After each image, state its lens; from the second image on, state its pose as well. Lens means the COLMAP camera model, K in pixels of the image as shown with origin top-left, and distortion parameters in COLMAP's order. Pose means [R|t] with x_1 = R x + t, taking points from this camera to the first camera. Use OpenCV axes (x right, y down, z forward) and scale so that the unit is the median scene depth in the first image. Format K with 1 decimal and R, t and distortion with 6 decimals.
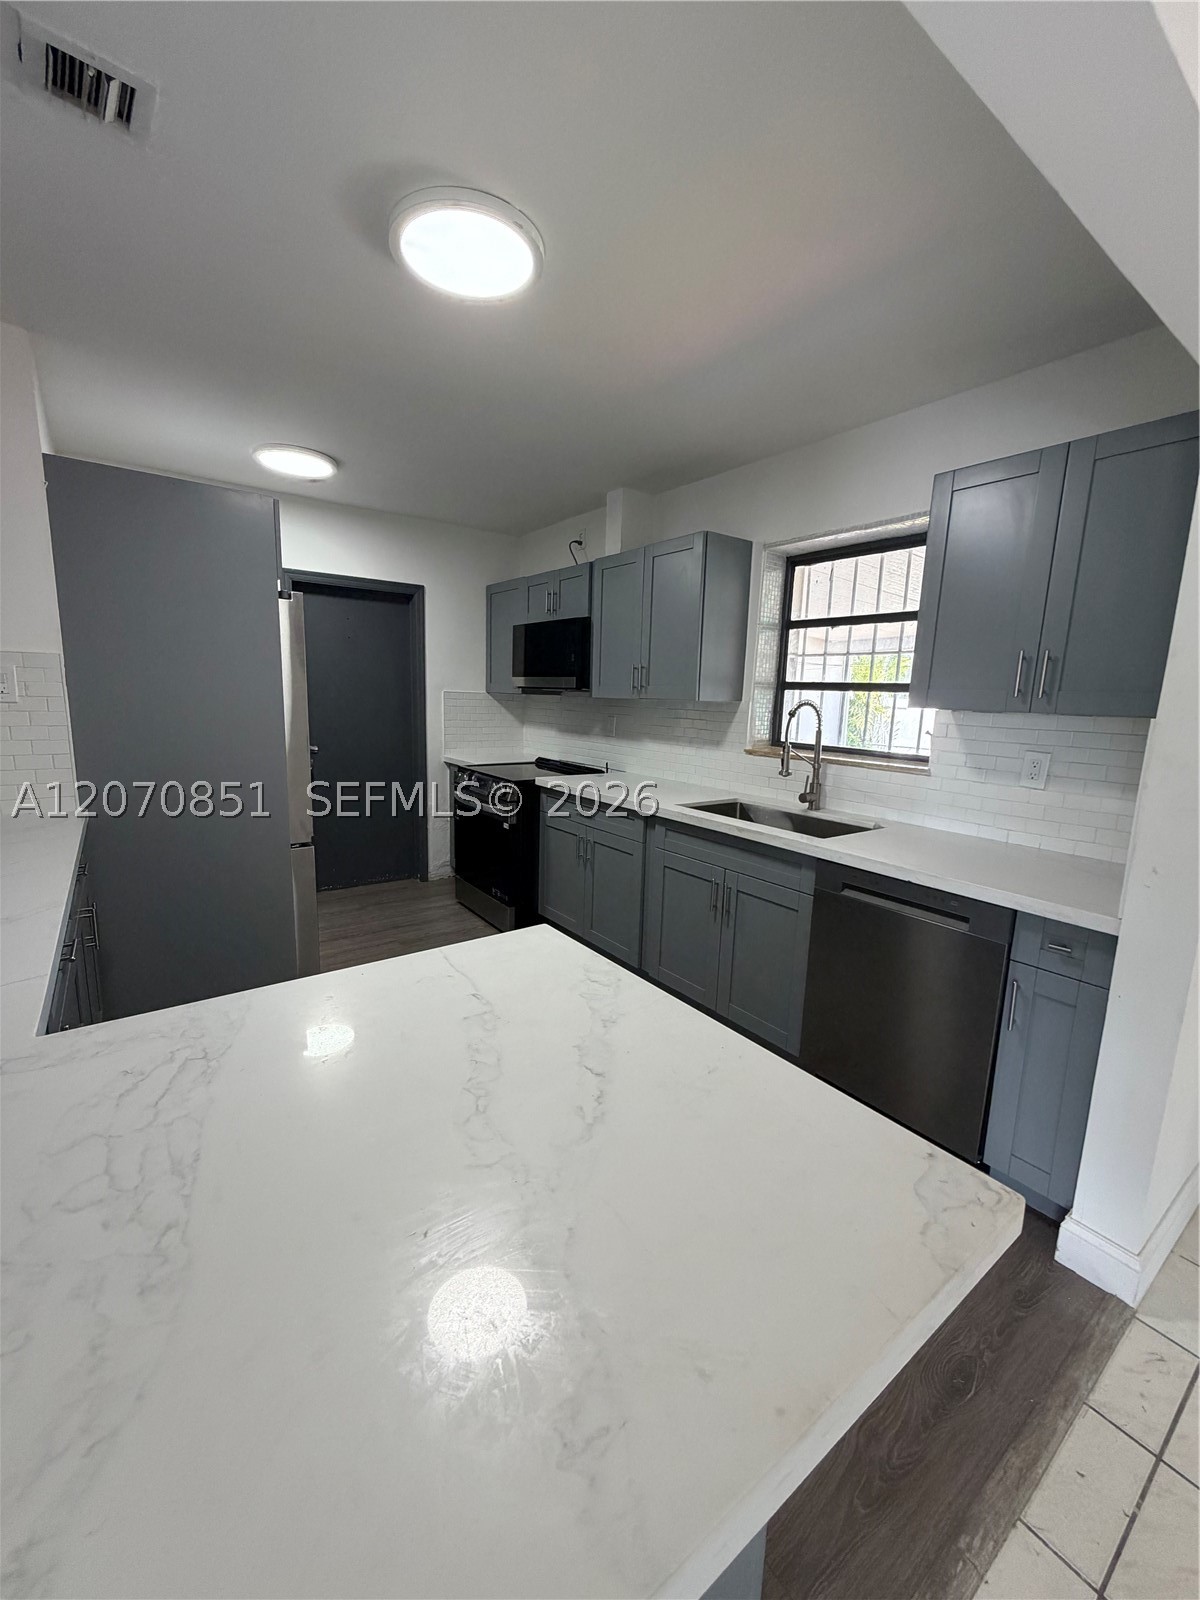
lens RADIAL K [[639.9, 0, 605.8], [0, 639.9, 798.4], [0, 0, 1]] dist [-0.001700, -0.000336]
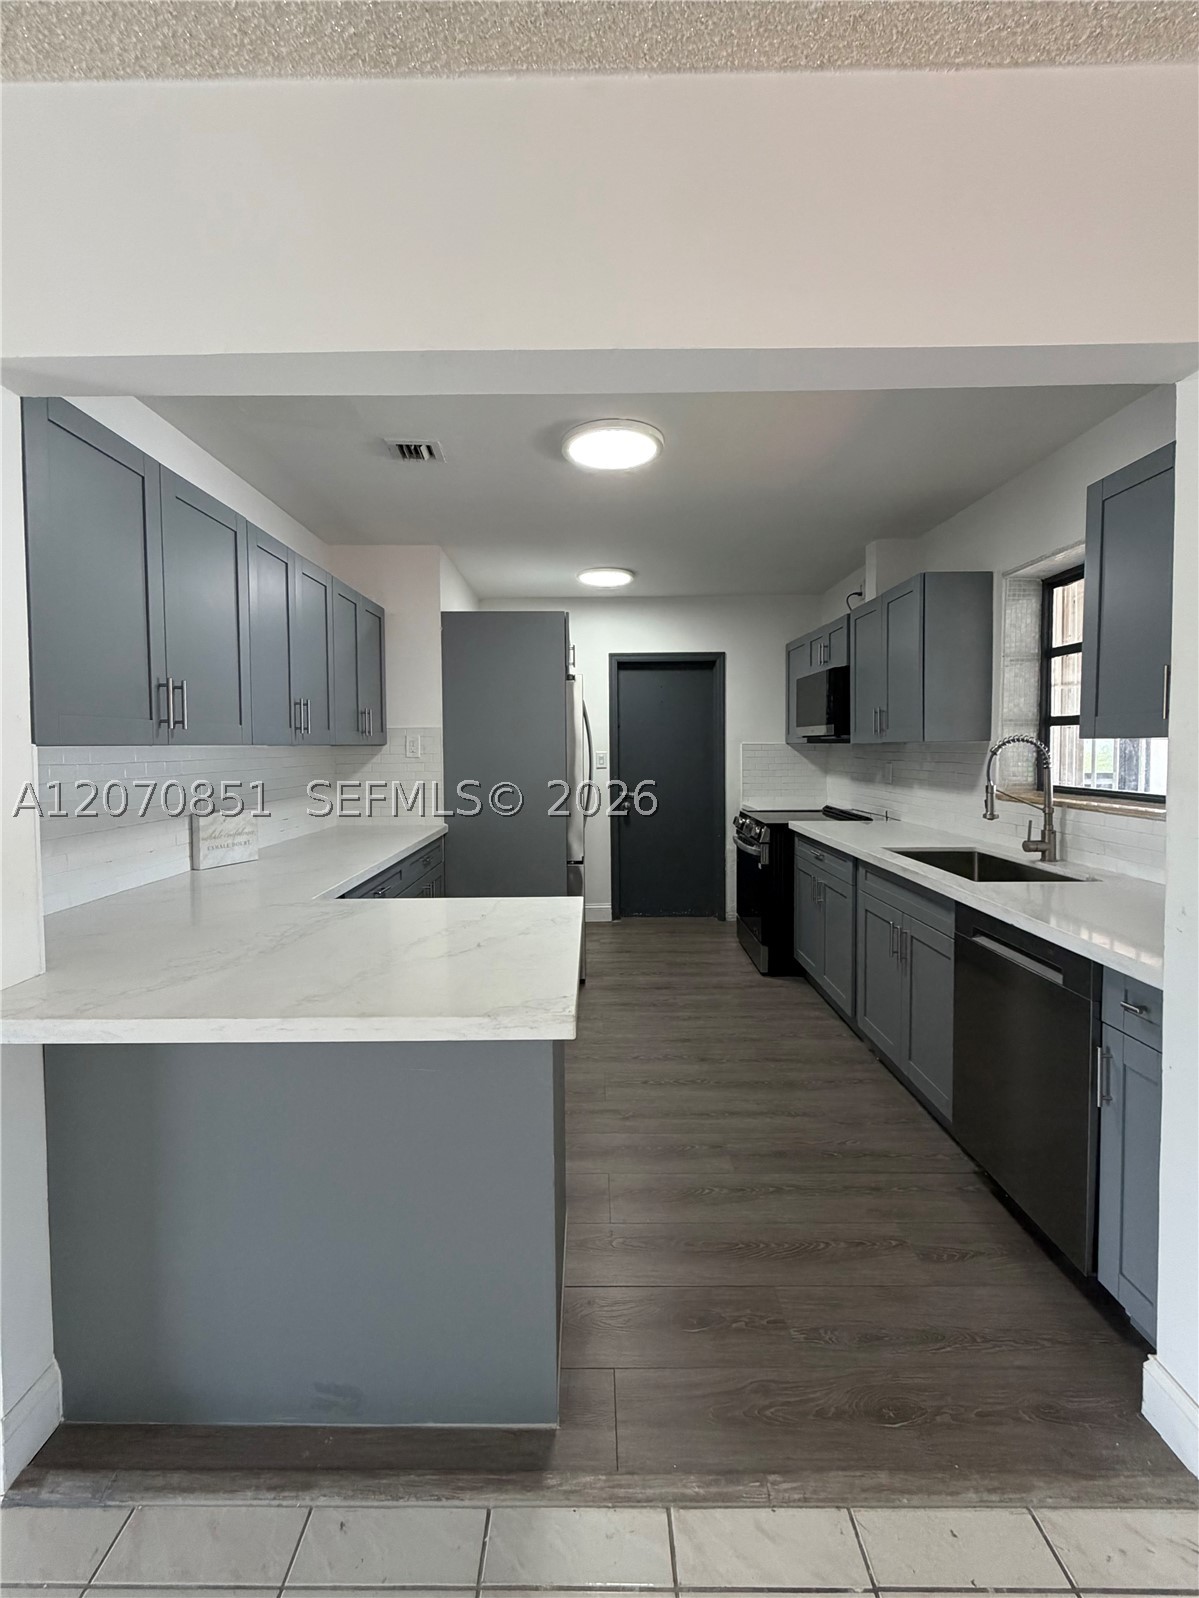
lens RADIAL K [[681.3, 0, 594.5], [0, 681.3, 762.8], [0, 0, 1]] dist [-0.002783, 0.000458]
pose [[0.805080, -0.020933, -0.592797, 0.340796], [-0.065651, 0.990093, -0.124124, 0.036250], [0.589522, 0.138847, 0.795730, -0.094341]]
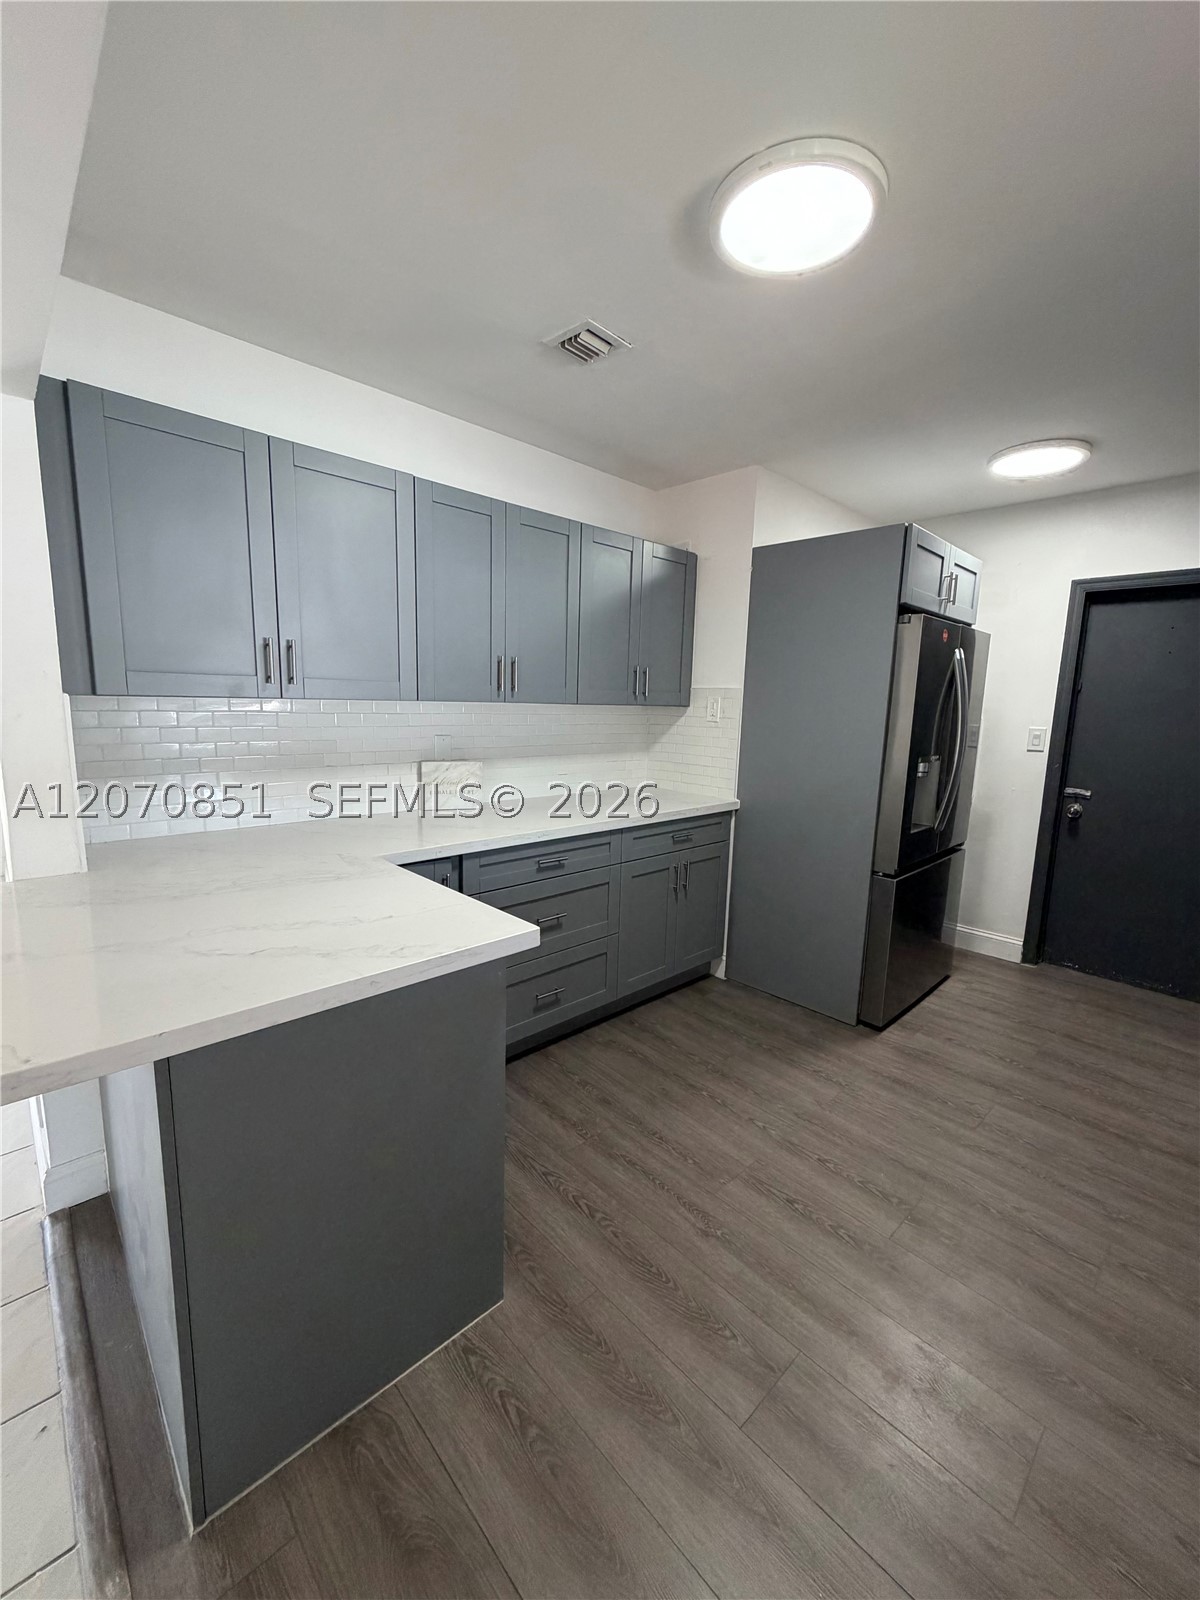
lens RADIAL K [[639.9, 0, 597.8], [0, 639.9, 797.6], [0, 0, 1]] dist [-0.001700, -0.000336]
pose [[0.124912, 0.123708, -0.984425, 0.366364], [-0.187420, 0.977275, 0.099028, -0.050376], [0.974305, 0.172131, 0.145259, 0.372385]]
